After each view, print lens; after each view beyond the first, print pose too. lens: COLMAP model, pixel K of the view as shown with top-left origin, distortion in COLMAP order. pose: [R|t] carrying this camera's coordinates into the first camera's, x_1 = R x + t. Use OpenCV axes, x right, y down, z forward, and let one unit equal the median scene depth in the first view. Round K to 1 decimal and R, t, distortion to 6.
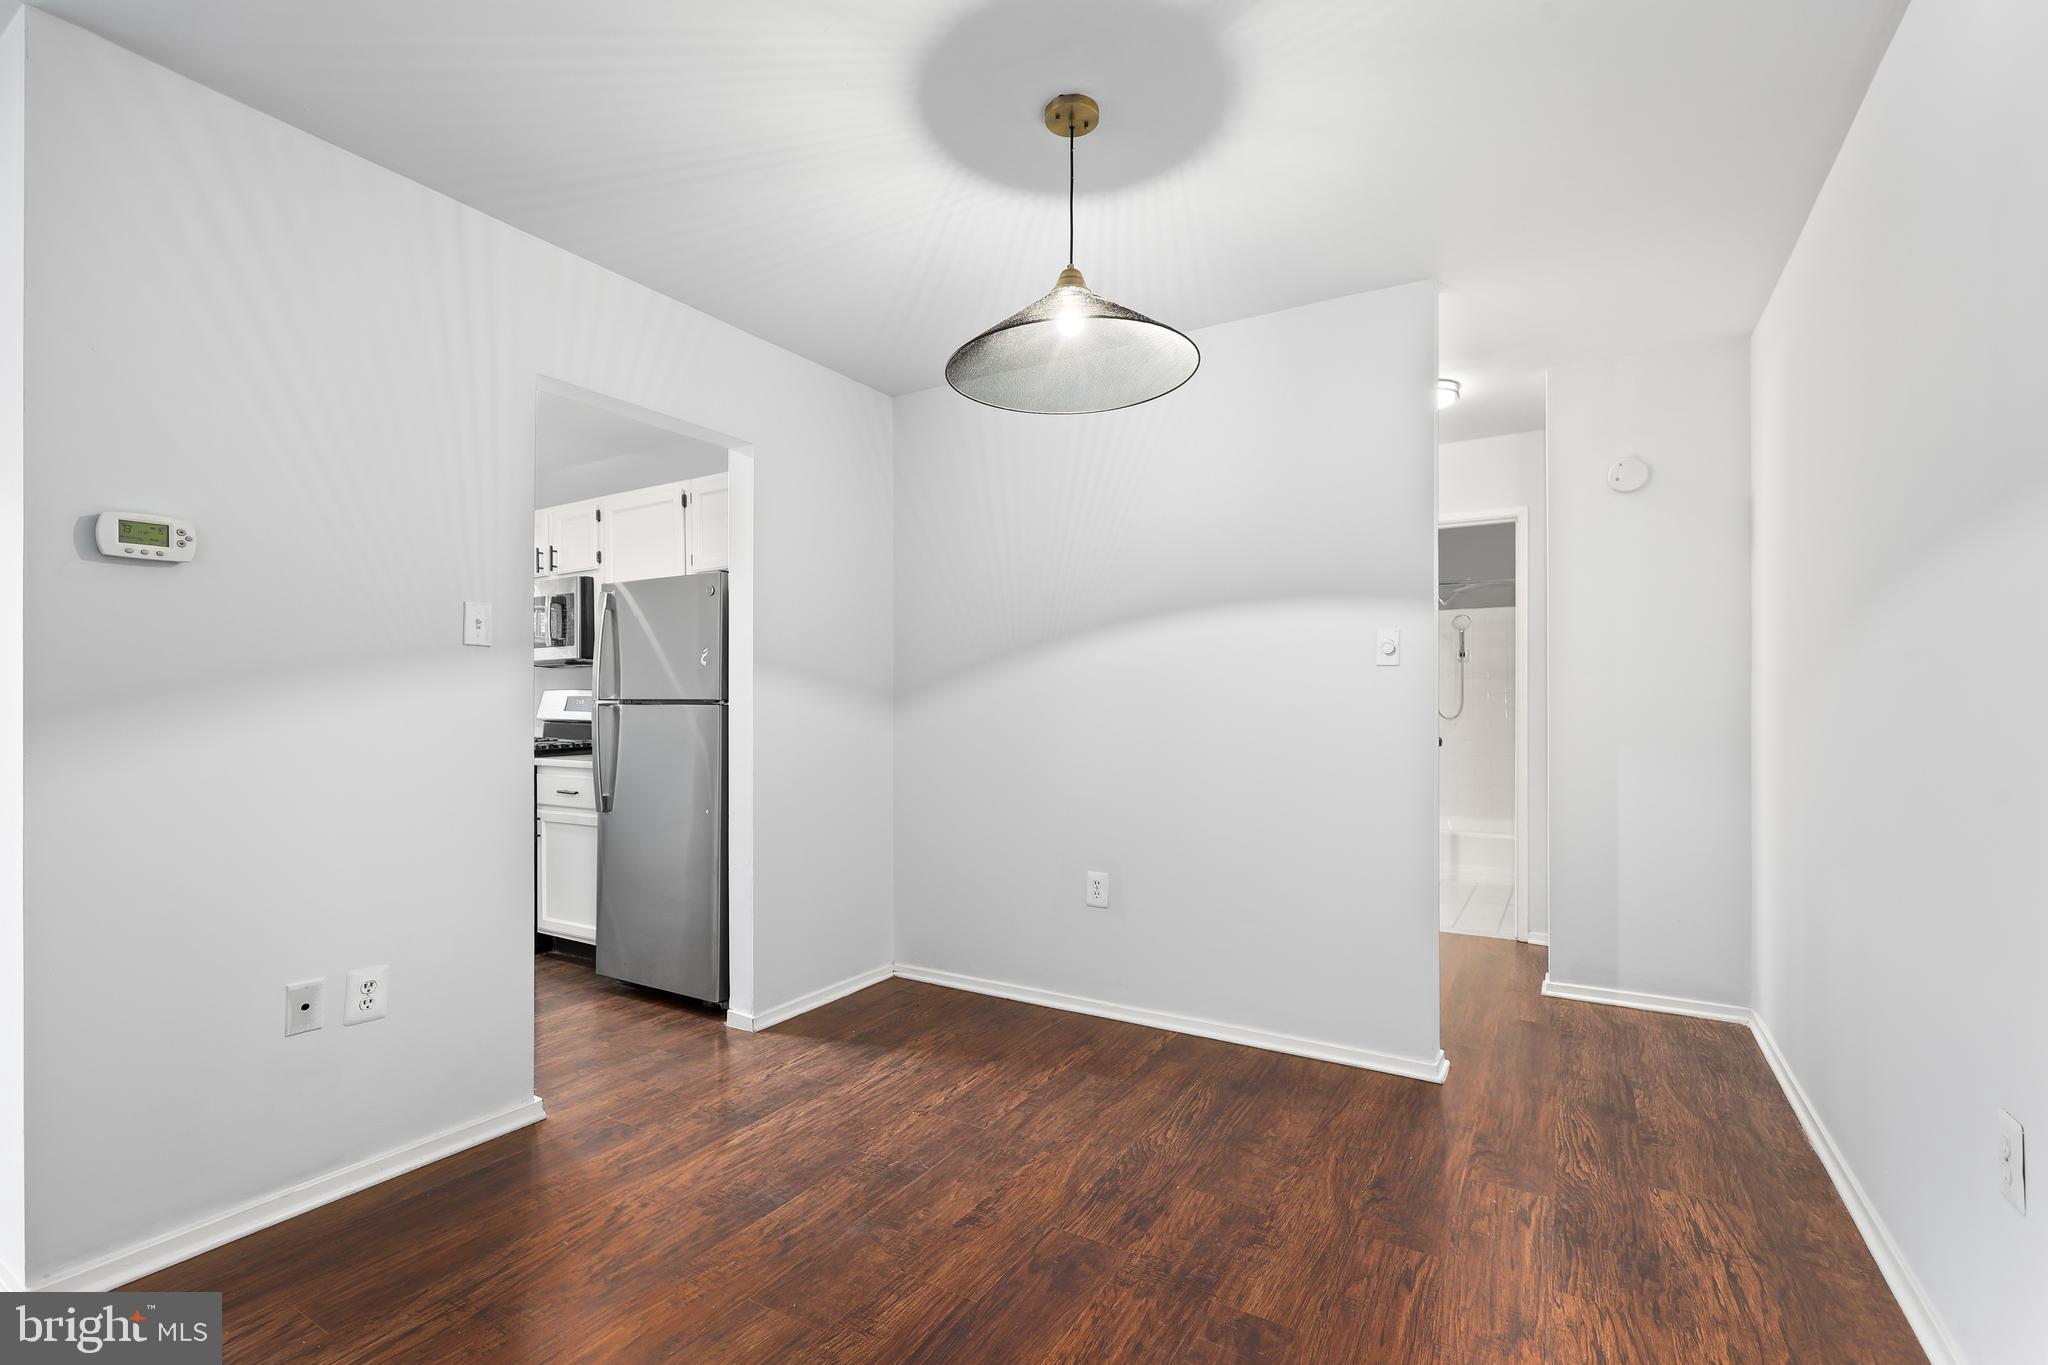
lens RADIAL K [[912.7, 0, 1028.8], [0, 912.7, 692.8], [0, 0, 1]] dist [0.000410, -0.000013]
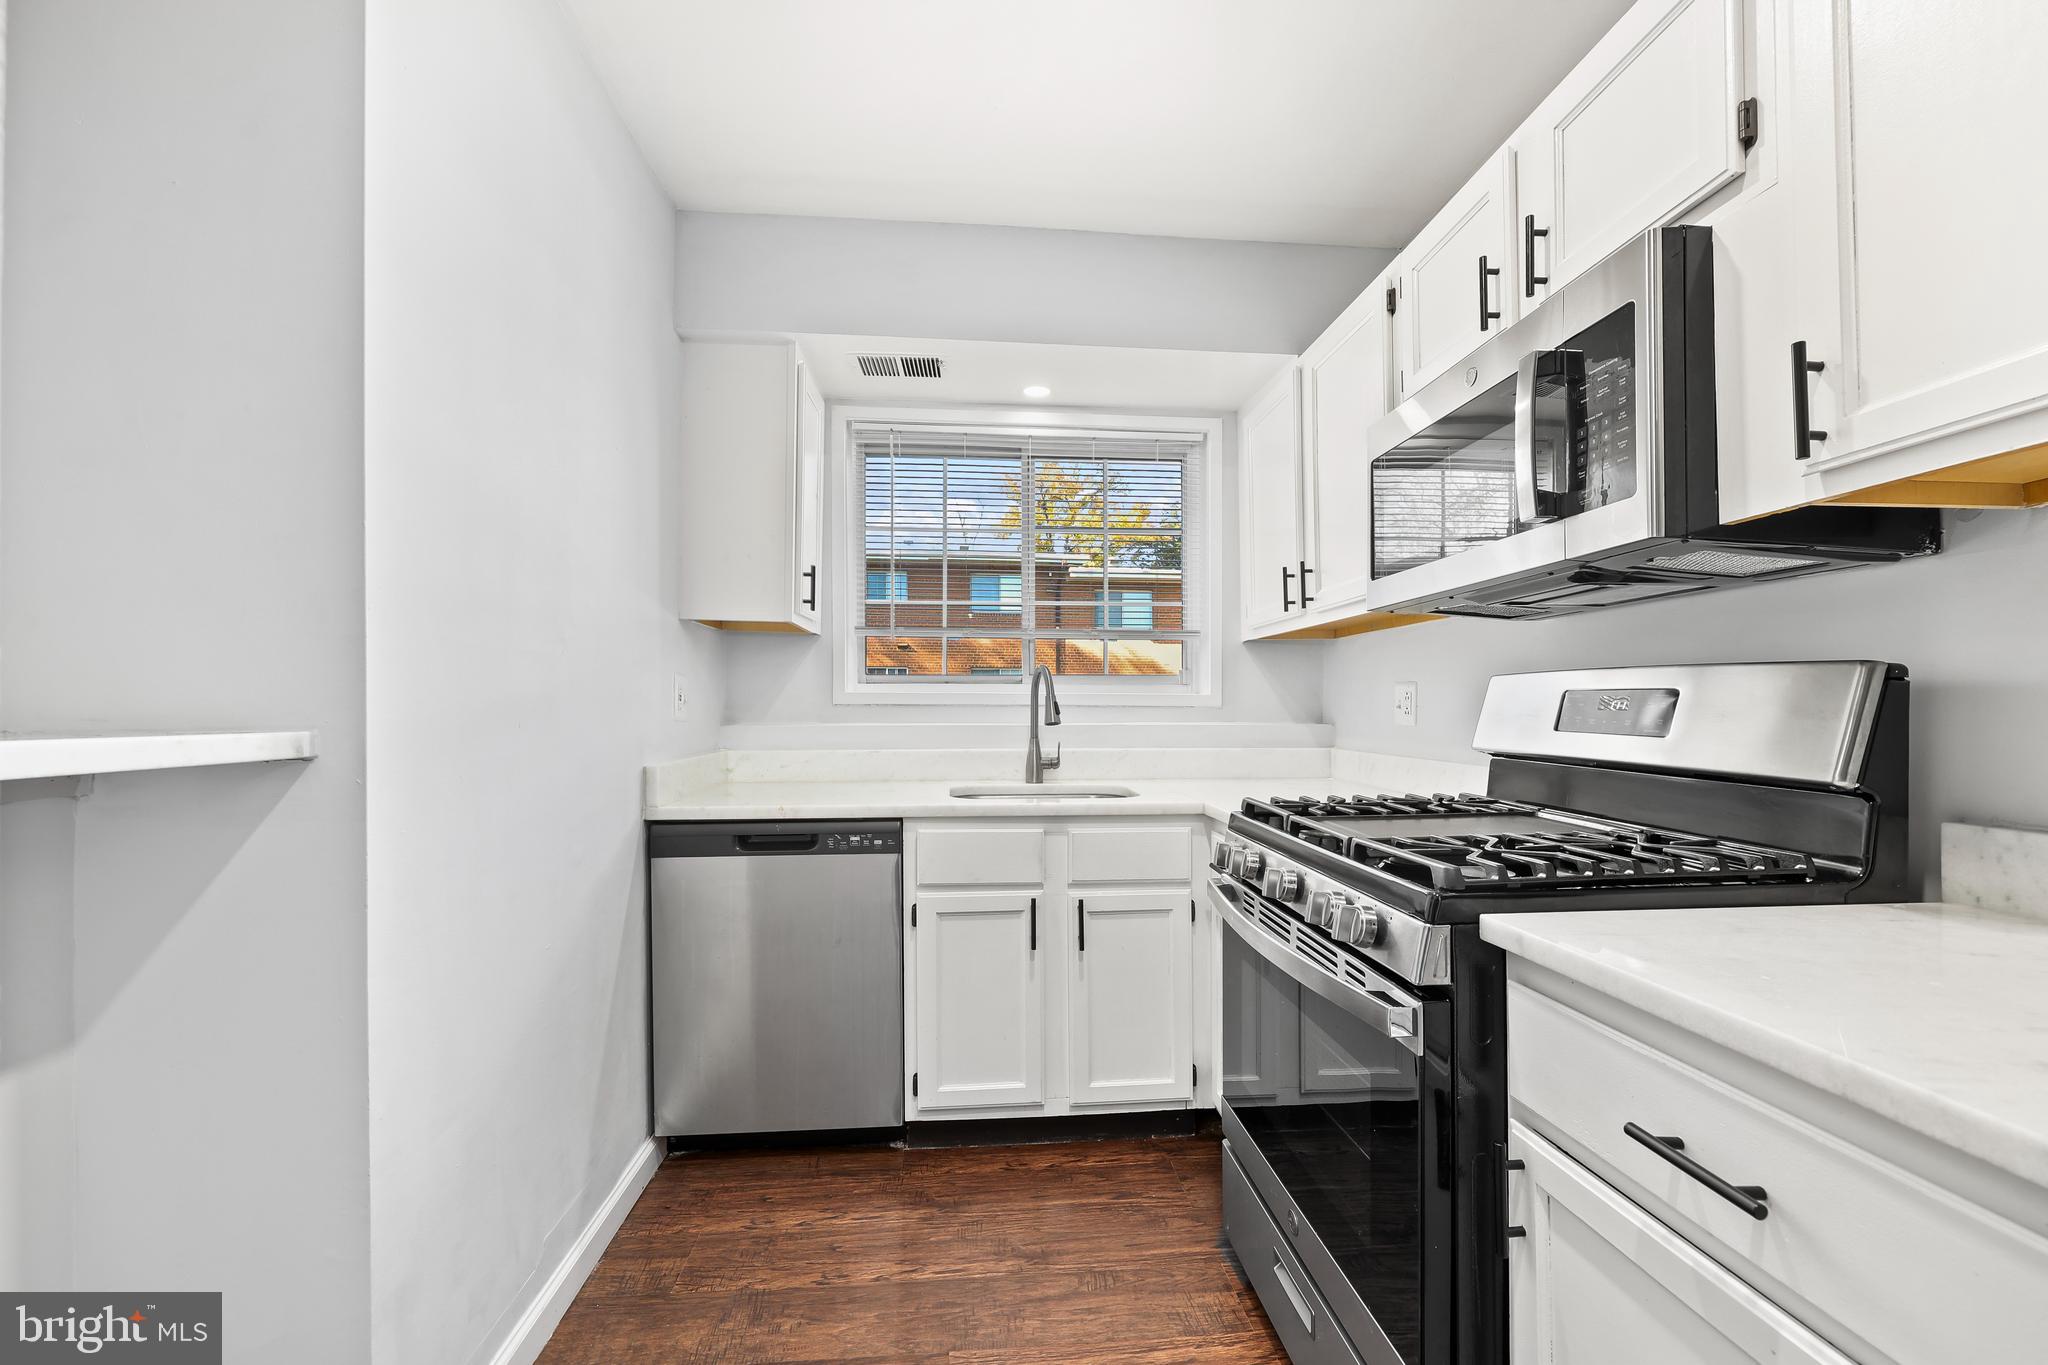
lens RADIAL K [[841.4, 0, 1030.8], [0, 841.4, 717.2], [0, 0, 1]] dist [0.000163, 0.000146]
pose [[0.594458, 0.014219, -0.804001, -0.395469], [-0.001999, 0.999867, 0.016204, 0.010498], [0.804124, -0.008026, 0.594408, 0.695705]]
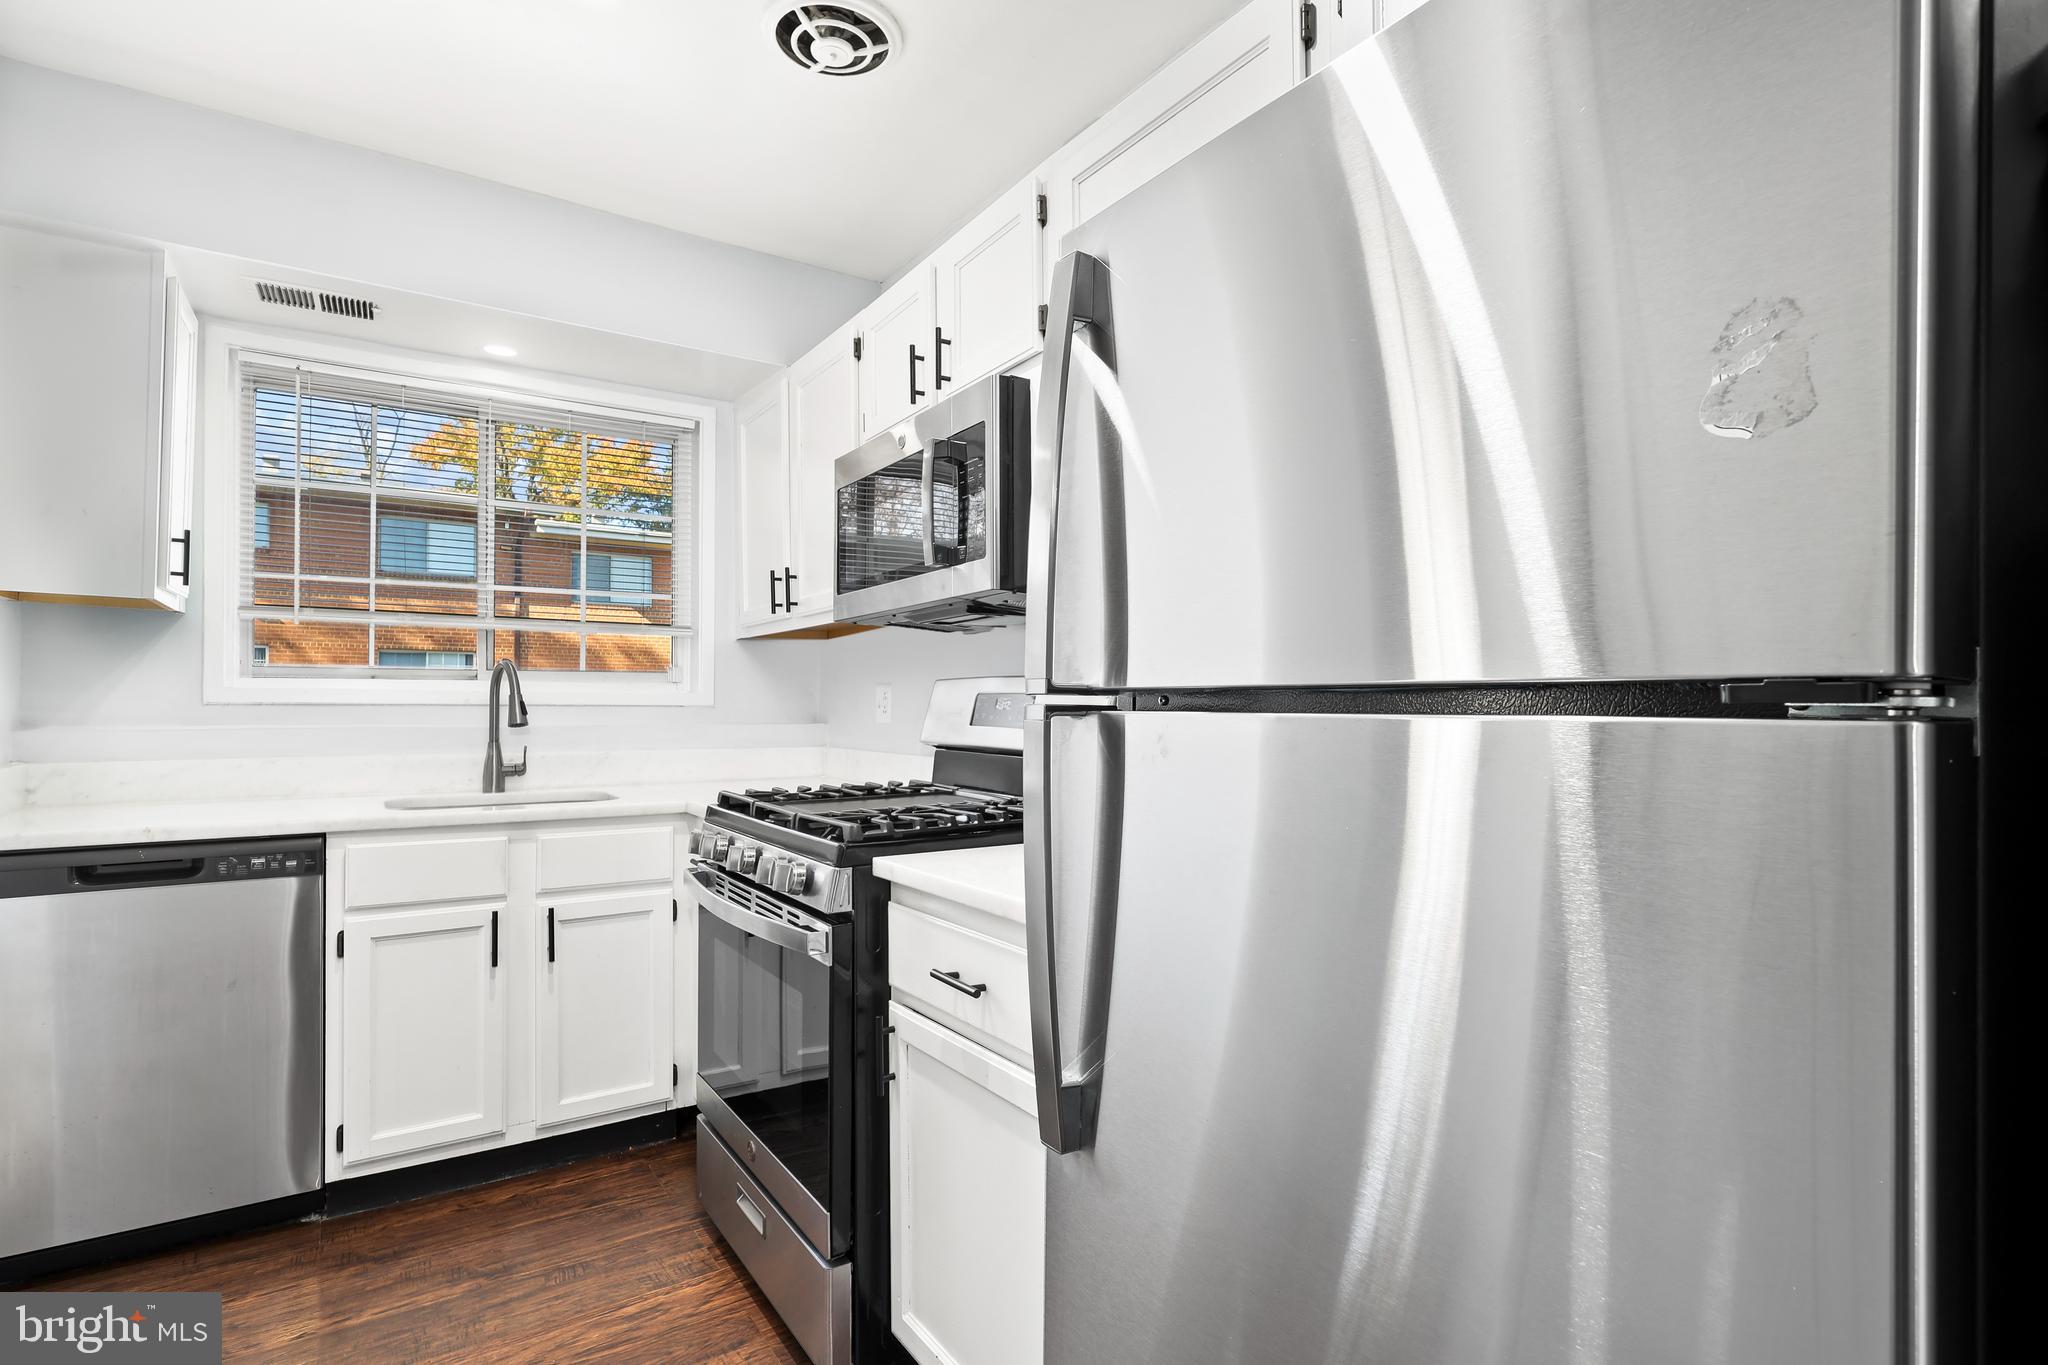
lens RADIAL K [[1030.9, 0, 1033.2], [0, 1030.9, 690.6], [0, 0, 1]] dist [0.006545, -0.000505]
pose [[0.905690, -0.000948, -0.423939, -0.290522], [-0.004855, 0.999909, -0.012610, 0.009685], [0.423912, 0.013479, 0.905603, 0.606870]]
